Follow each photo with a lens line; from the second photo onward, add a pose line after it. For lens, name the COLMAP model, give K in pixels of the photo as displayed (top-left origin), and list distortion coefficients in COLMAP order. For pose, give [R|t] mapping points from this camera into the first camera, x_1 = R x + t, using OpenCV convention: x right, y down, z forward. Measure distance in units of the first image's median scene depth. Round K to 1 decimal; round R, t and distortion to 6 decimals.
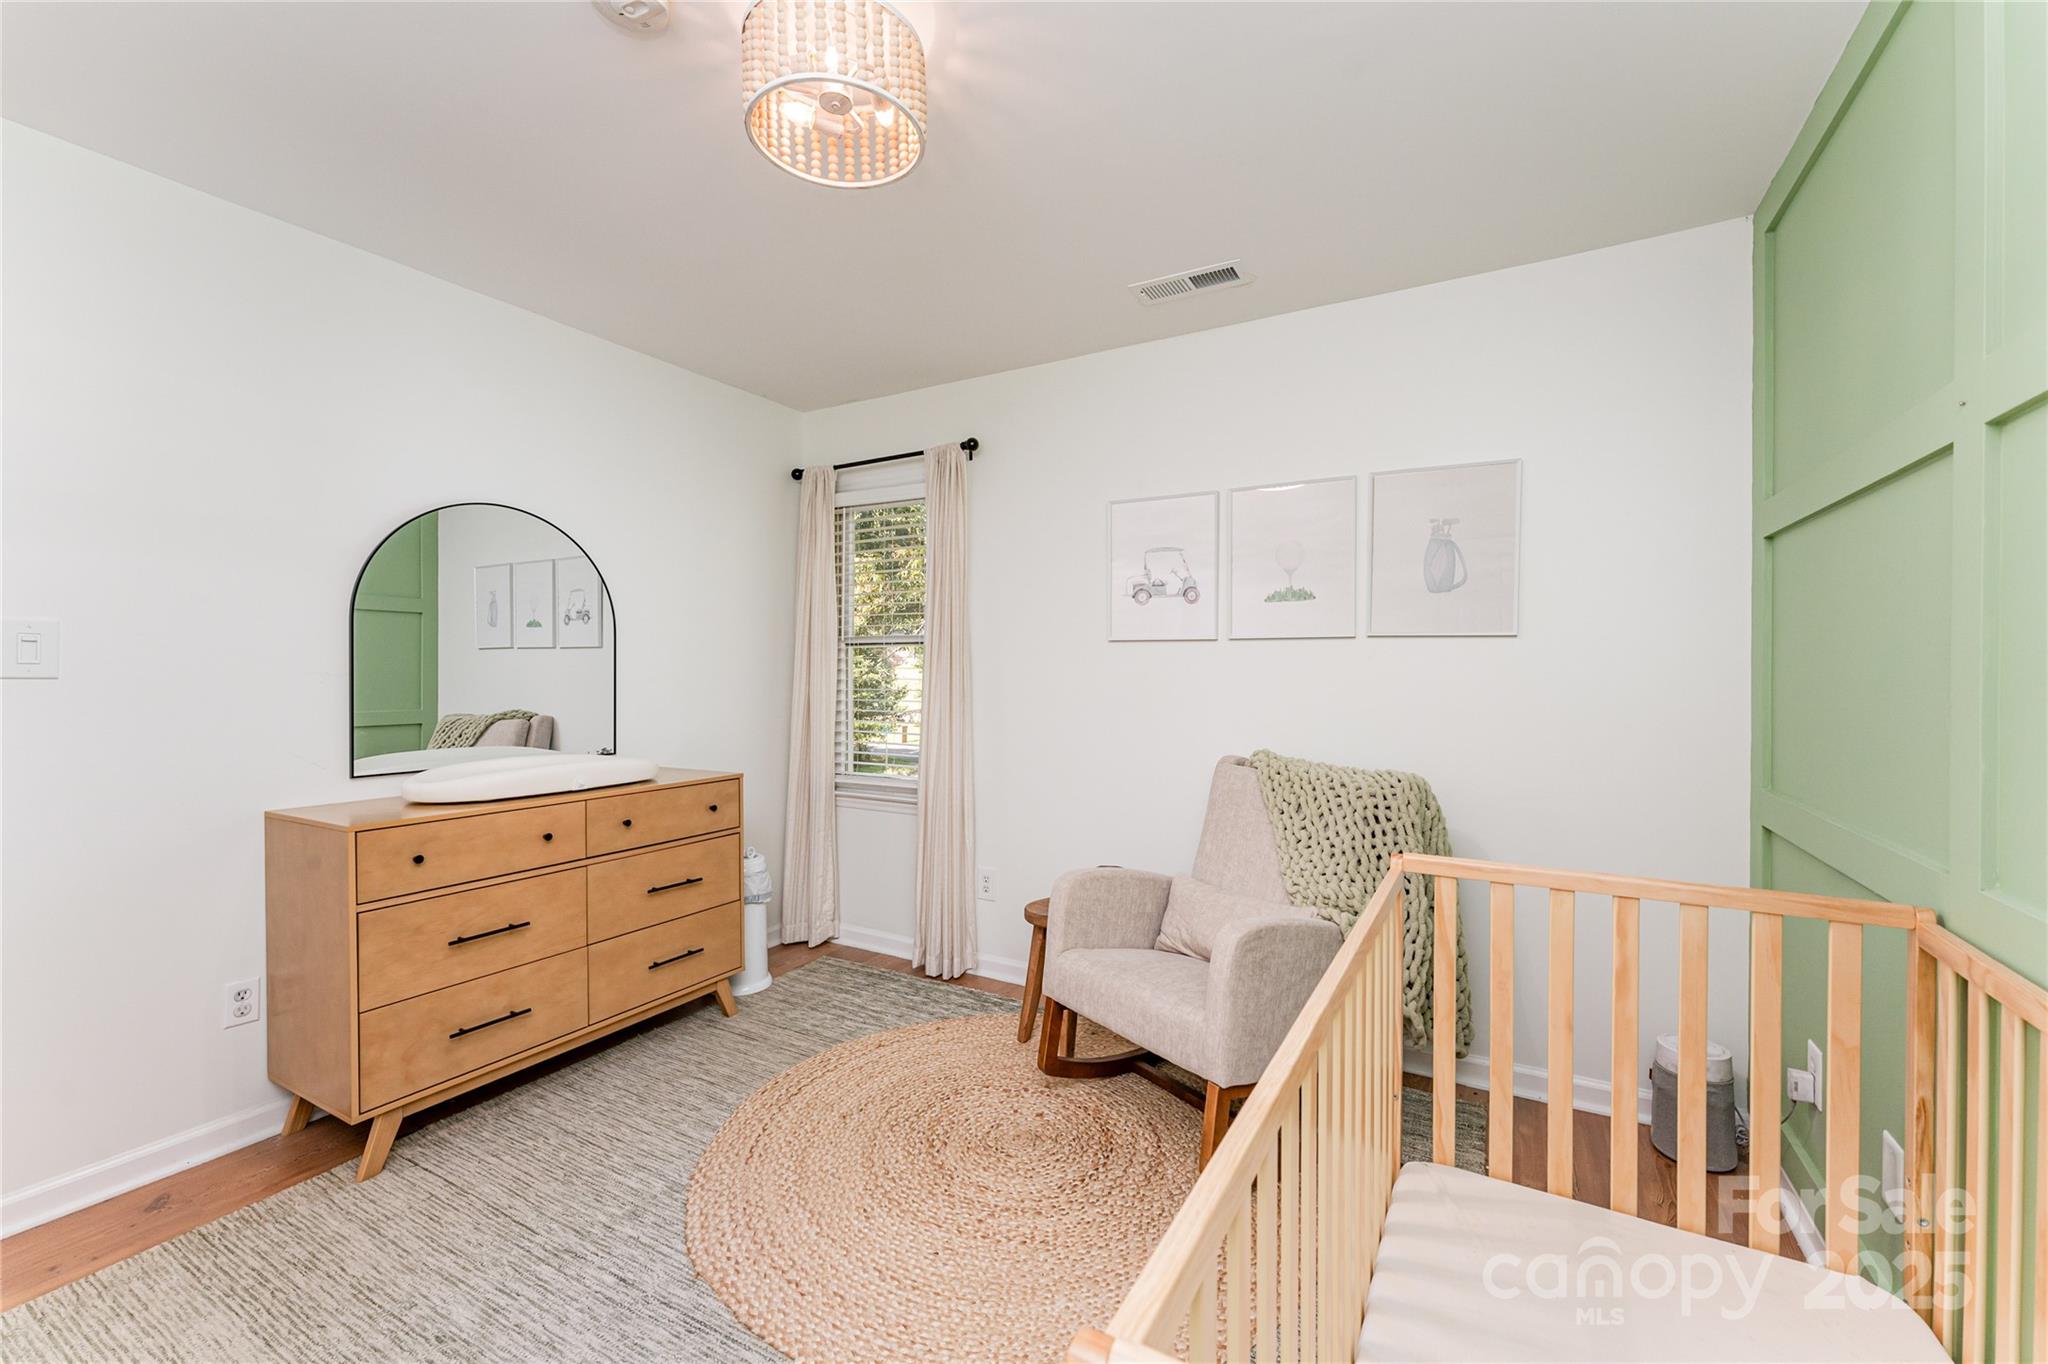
lens RADIAL K [[823.2, 0, 1041.6], [0, 823.2, 683.7], [0, 0, 1]] dist [0.001418, 0.000262]
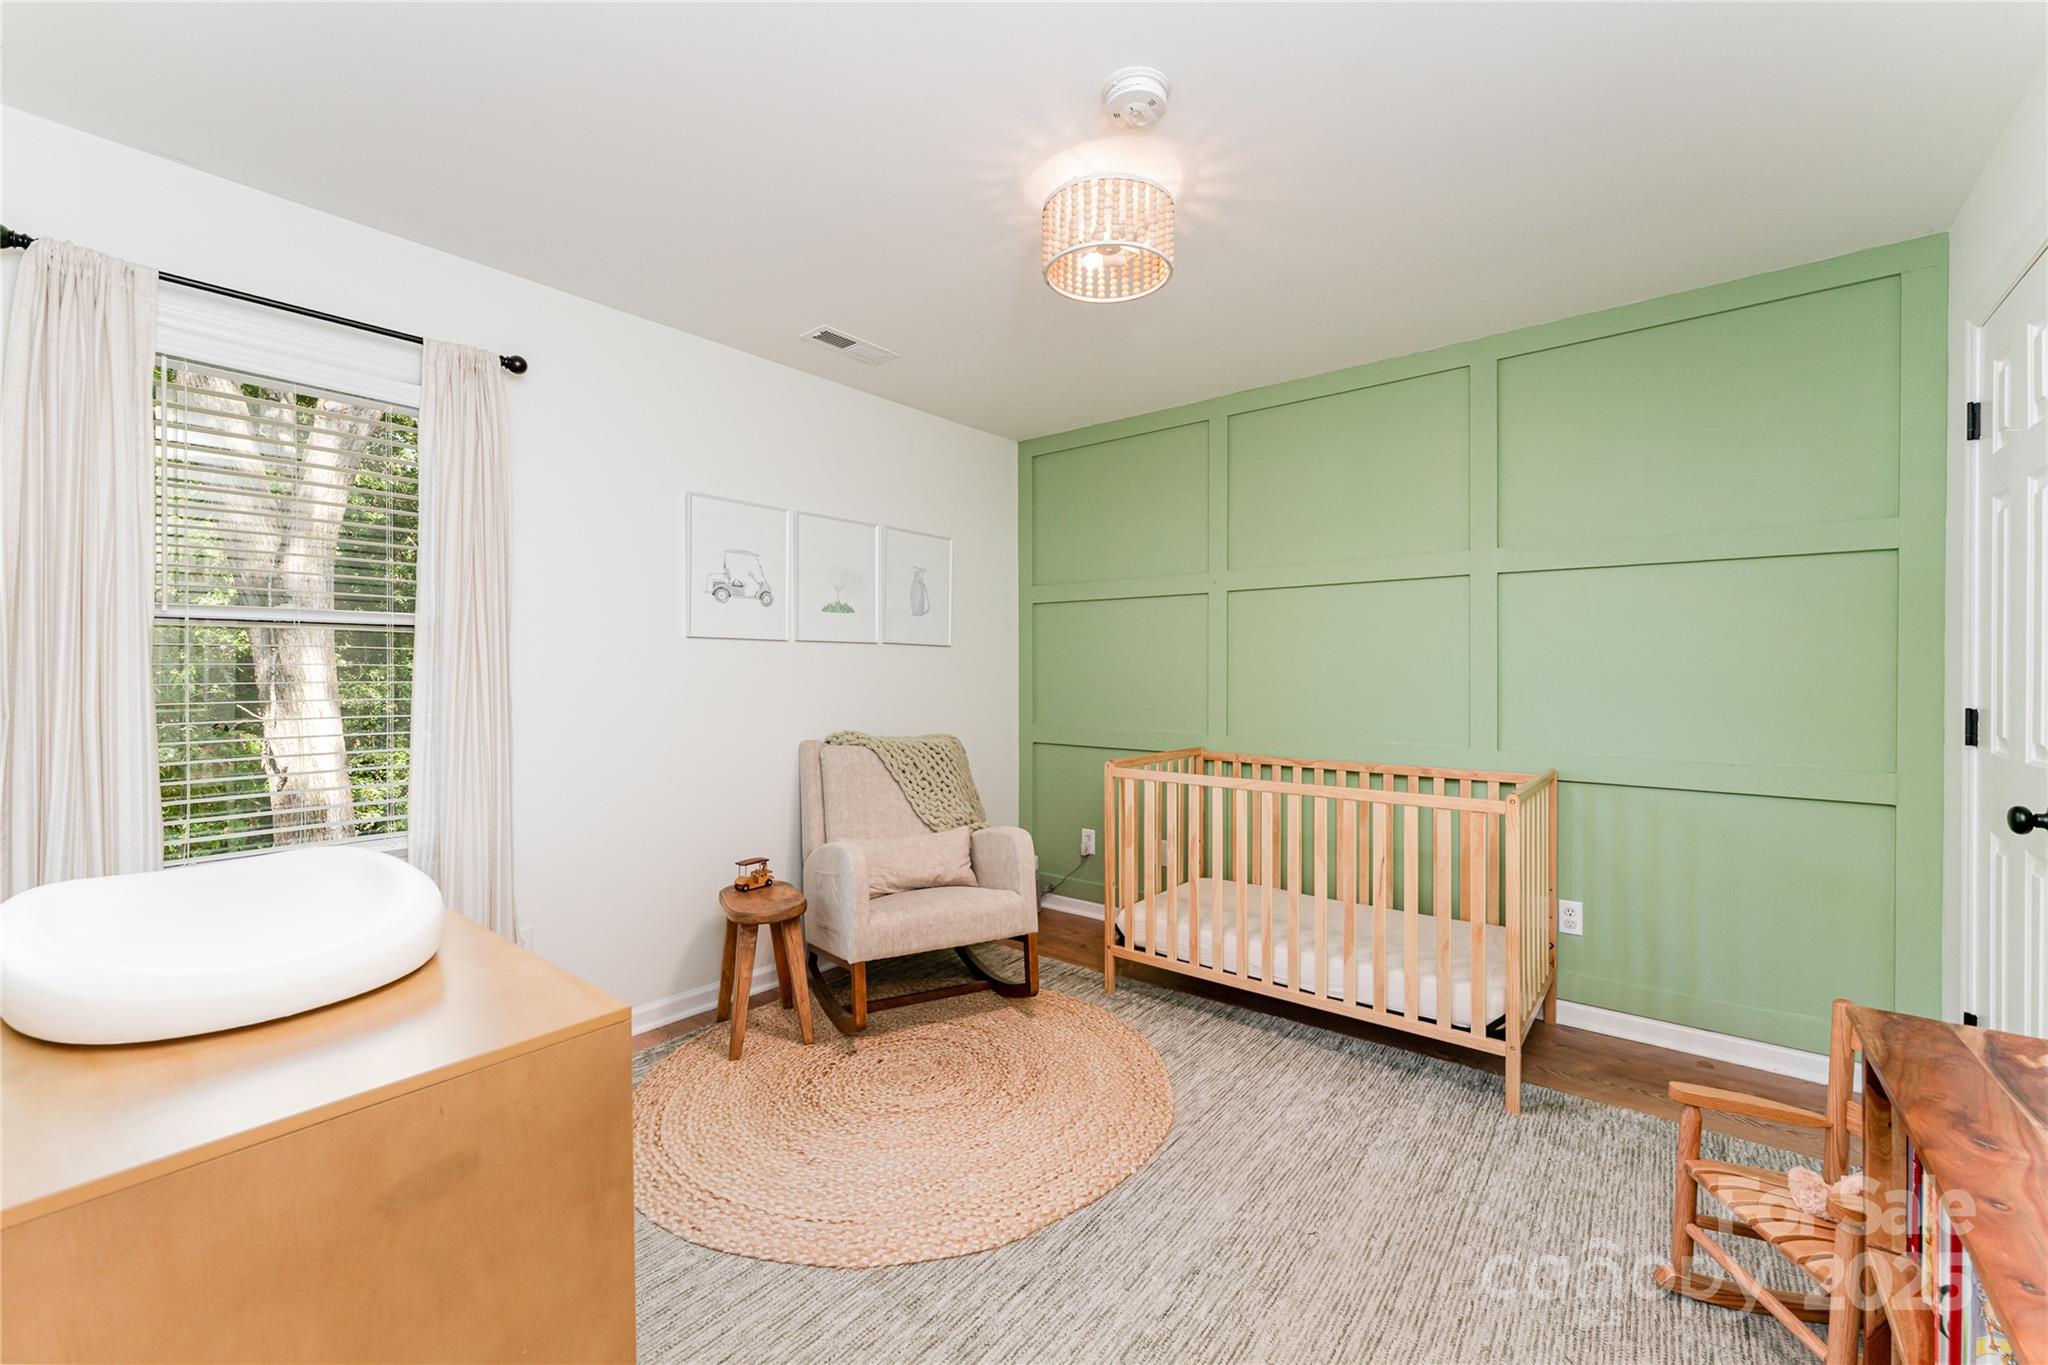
lens RADIAL K [[823.2, 0, 1041.6], [0, 823.2, 684.2], [0, 0, 1]] dist [0.001418, 0.000262]
pose [[0.159388, -0.015518, 0.987094, -0.880022], [0.023871, 0.999645, 0.011861, 0.001492], [-0.986927, 0.021672, 0.159702, 0.489608]]
